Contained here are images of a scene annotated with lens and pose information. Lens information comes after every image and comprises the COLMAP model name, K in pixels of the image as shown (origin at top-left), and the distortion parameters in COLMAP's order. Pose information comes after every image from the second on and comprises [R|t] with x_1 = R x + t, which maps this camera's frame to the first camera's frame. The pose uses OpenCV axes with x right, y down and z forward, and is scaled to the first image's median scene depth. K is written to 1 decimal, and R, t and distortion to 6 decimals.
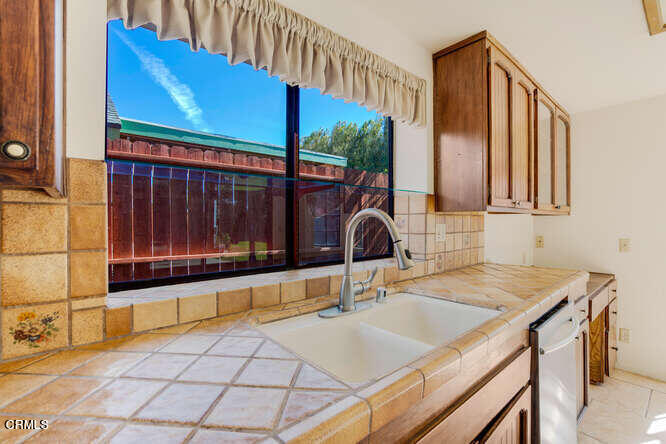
lens RADIAL K [[305.6, 0, 329.1], [0, 305.6, 224.1], [0, 0, 1]] dist [-0.044132, 0.022057]
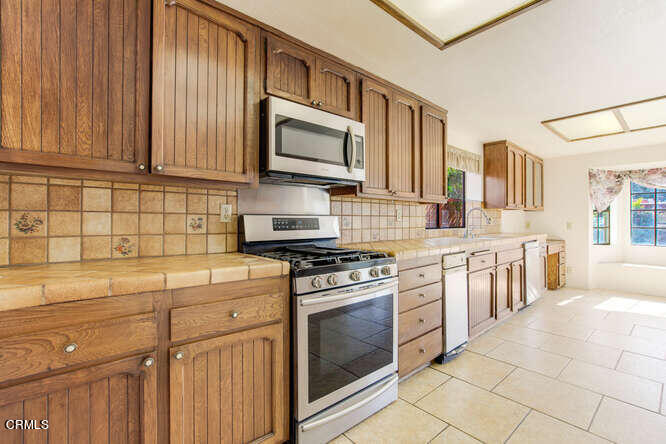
lens RADIAL K [[305.6, 0, 329.1], [0, 305.6, 224.1], [0, 0, 1]] dist [-0.044132, 0.022057]
pose [[0.999897, -0.002004, 0.014238, -0.885616], [0.002021, 0.999997, -0.001150, 0.079852], [-0.014236, 0.001178, 0.999898, -1.341371]]
